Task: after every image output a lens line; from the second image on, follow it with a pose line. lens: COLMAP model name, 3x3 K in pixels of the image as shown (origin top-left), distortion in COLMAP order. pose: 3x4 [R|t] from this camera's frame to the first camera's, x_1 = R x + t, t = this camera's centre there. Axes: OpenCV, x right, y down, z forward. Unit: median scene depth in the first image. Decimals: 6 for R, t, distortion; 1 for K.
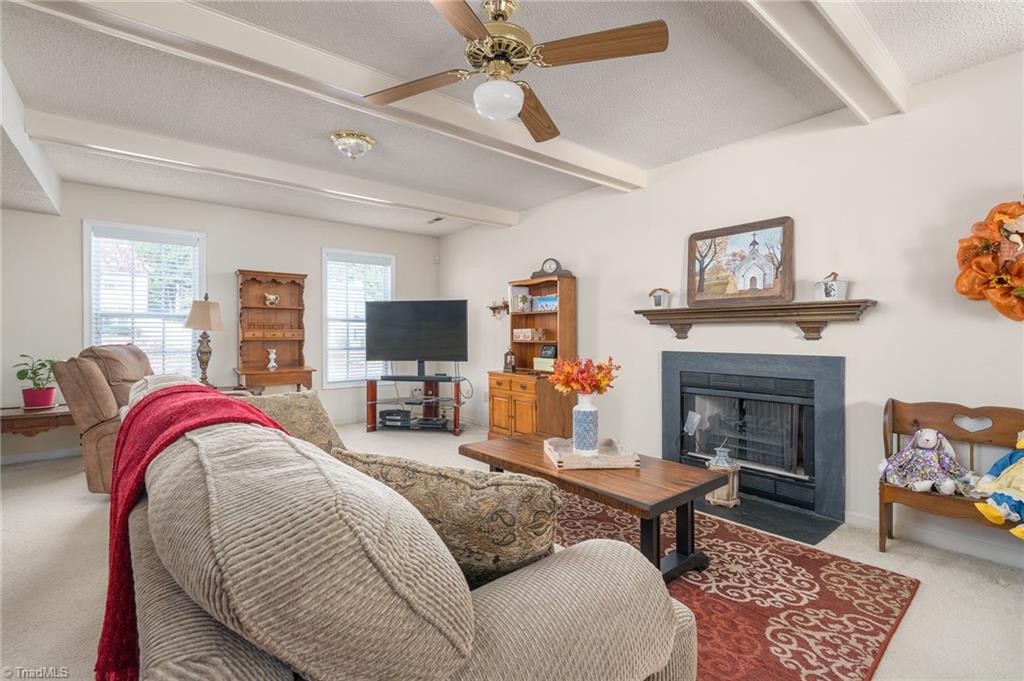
lens RADIAL K [[465.2, 0, 512.4], [0, 465.2, 343.2], [0, 0, 1]] dist [0.000744, -0.000034]
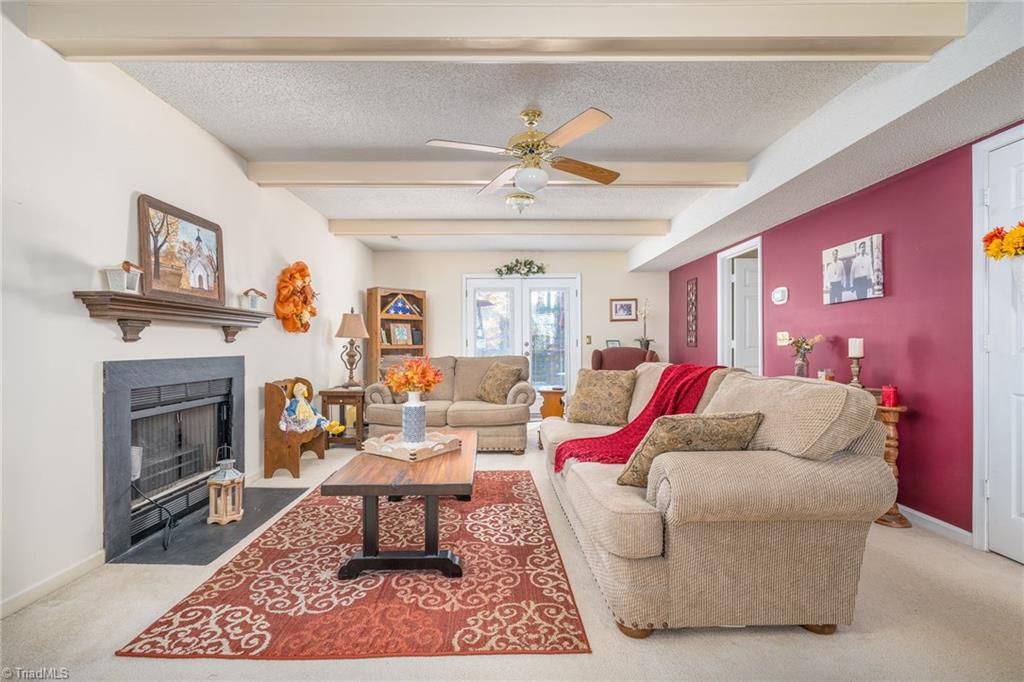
lens RADIAL K [[465.2, 0, 510.4], [0, 465.2, 339.0], [0, 0, 1]] dist [0.000744, -0.000034]
pose [[-0.781492, -0.007981, 0.623864, -0.520521], [-0.006753, 0.999968, 0.004333, -0.020925], [-0.623878, -0.000827, -0.781521, 1.257665]]
